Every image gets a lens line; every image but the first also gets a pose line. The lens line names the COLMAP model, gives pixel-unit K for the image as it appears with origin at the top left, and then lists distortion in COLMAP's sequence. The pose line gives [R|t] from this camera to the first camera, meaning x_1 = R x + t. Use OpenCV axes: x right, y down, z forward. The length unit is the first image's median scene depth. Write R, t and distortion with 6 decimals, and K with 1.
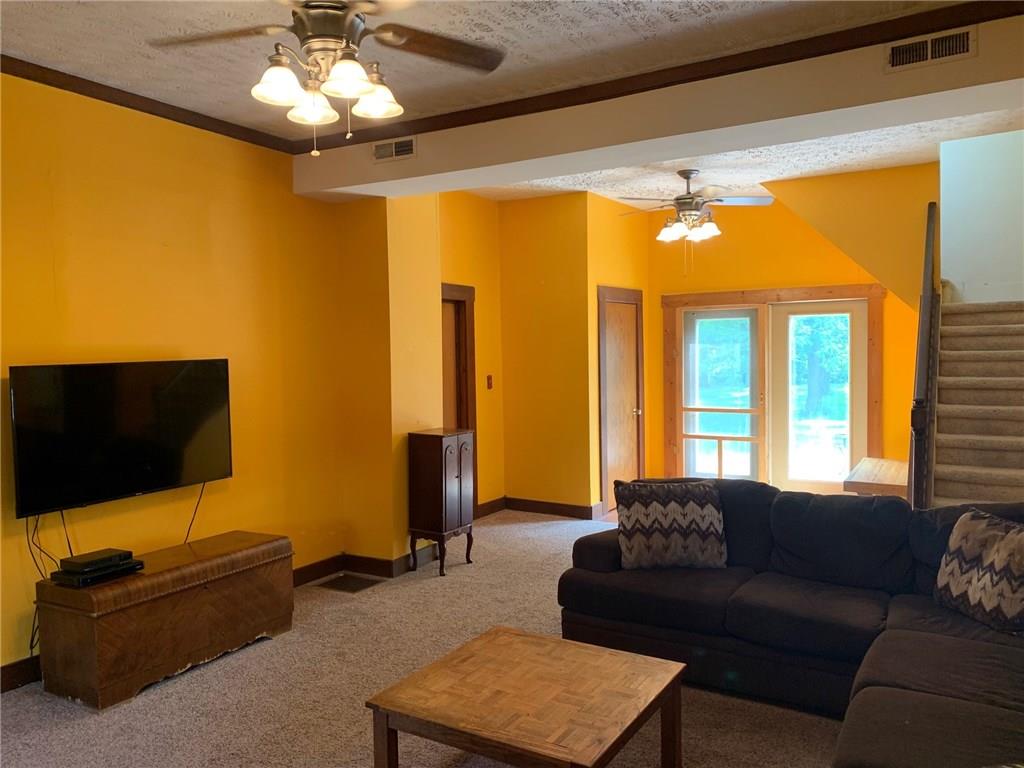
lens RADIAL K [[791.2, 0, 511.6], [0, 791.2, 401.9], [0, 0, 1]] dist [0.030835, -0.002155]
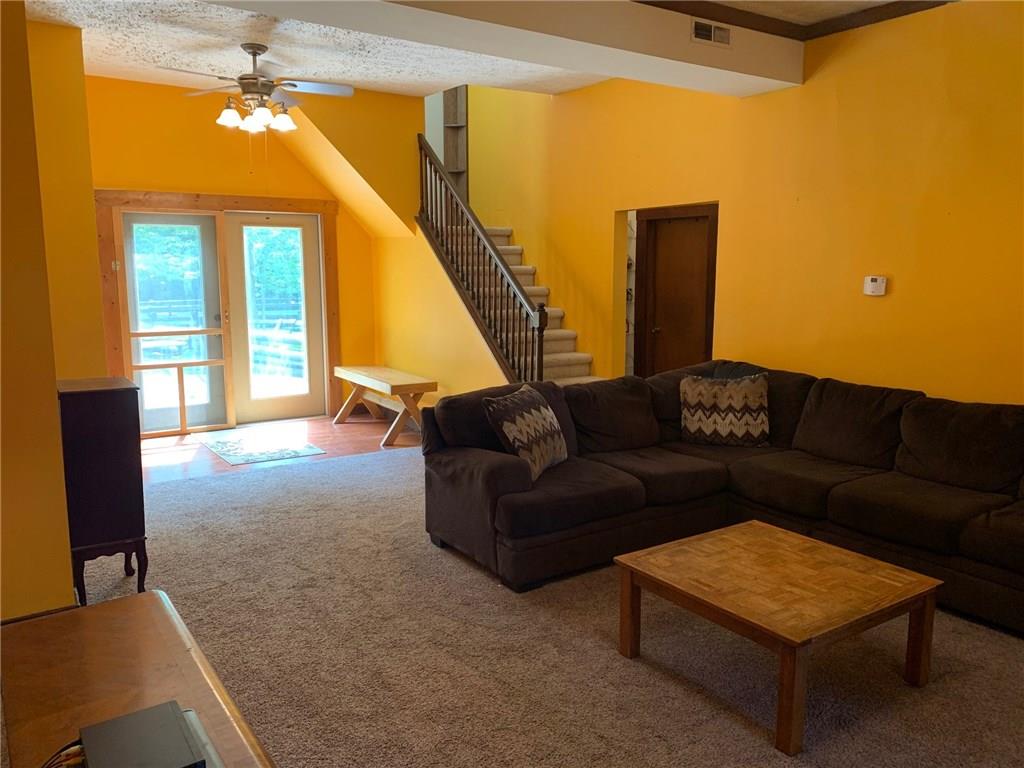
lens RADIAL K [[789.3, 0, 512.0], [0, 789.3, 384.0], [0, 0, 1]] dist [-0.005216, -0.002010]
pose [[0.418607, -0.118873, 0.900354, -0.542369], [0.052607, 0.992906, 0.106633, -0.009241], [-0.906643, 0.002728, 0.421891, 0.464715]]
